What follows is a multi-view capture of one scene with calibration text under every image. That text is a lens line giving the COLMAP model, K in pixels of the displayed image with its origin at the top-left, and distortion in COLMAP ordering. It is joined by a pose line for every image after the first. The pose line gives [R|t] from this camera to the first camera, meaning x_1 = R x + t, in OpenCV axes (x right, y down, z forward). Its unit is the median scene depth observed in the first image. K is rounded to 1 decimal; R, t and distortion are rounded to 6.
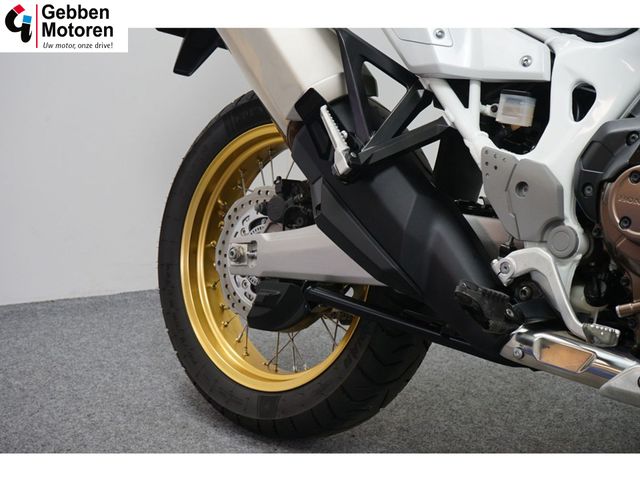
lens RADIAL K [[1026.8, 0, 319.7], [0, 1026.8, 236.3], [0, 0, 1]] dist [0.008555, 0.000000]
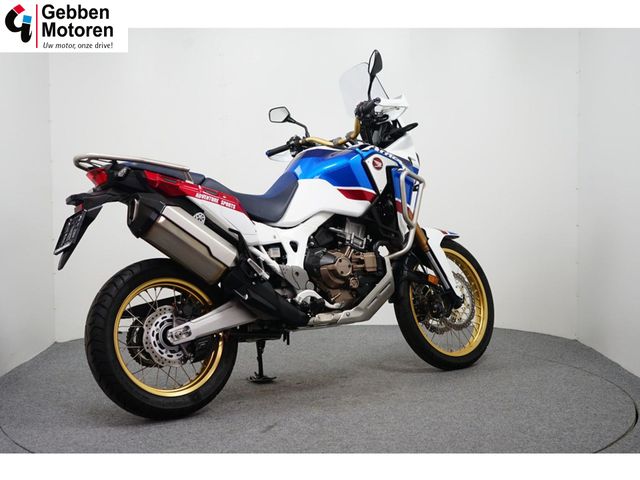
lens RADIAL K [[921.8, 0, 320.0], [0, 921.8, 241.8], [0, 0, 1]] dist [-0.018795, 0.000000]
pose [[0.198490, -0.085703, 0.976349, -2.492180], [0.254774, 0.966436, 0.033038, -0.210449], [-0.946410, 0.242191, 0.213662, 0.263050]]
